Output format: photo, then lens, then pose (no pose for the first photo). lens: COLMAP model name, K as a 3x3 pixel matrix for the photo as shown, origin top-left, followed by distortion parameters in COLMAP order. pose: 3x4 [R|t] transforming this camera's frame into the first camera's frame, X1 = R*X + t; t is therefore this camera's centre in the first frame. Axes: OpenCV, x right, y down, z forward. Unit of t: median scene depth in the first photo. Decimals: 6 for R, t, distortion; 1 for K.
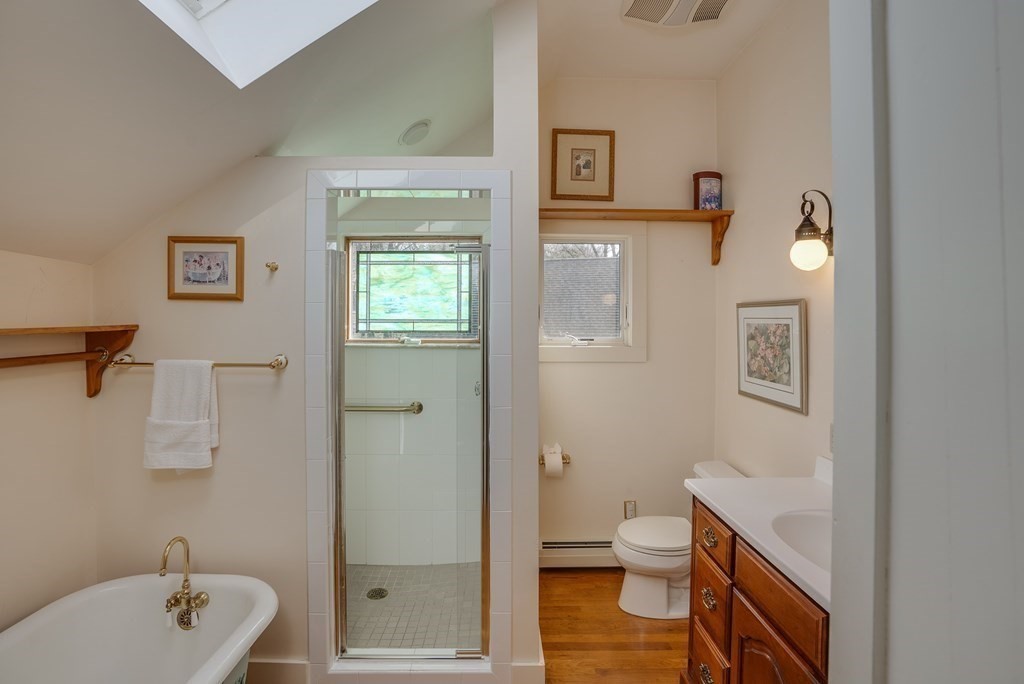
lens RADIAL K [[505.9, 0, 515.7], [0, 505.9, 314.2], [0, 0, 1]] dist [-0.035141, 0.000987]
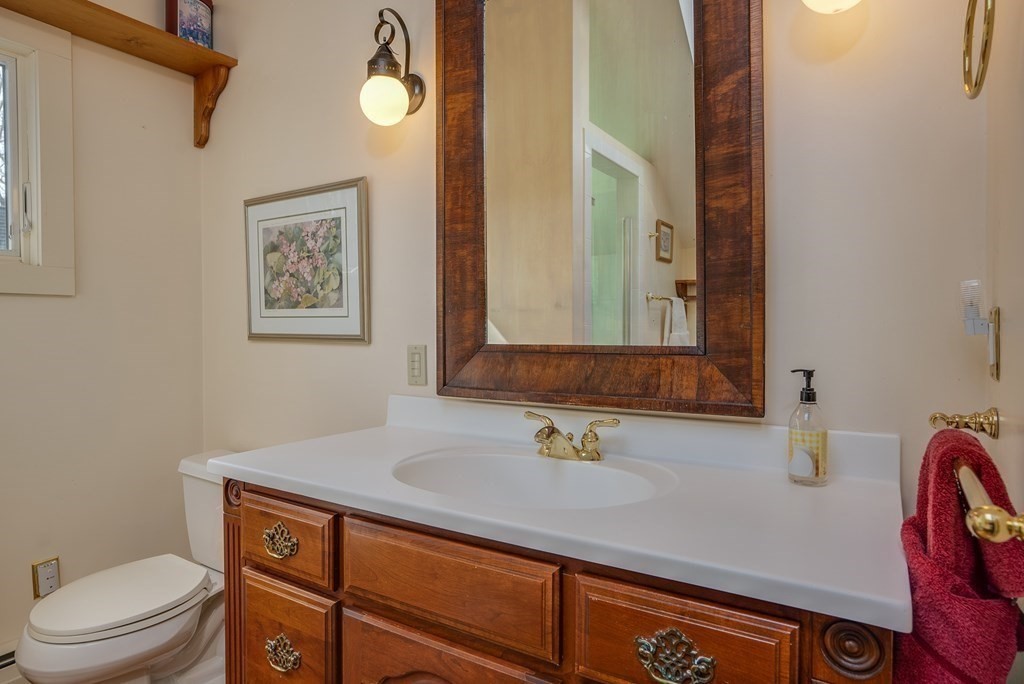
lens RADIAL K [[580.7, 0, 512.0], [0, 580.7, 342.0], [0, 0, 1]] dist [-0.025300, 0.001390]
pose [[0.549771, -0.016373, 0.835155, 0.007286], [0.000472, 0.999814, 0.019290, 0.170886], [-0.835315, -0.010211, 0.549677, 0.350633]]
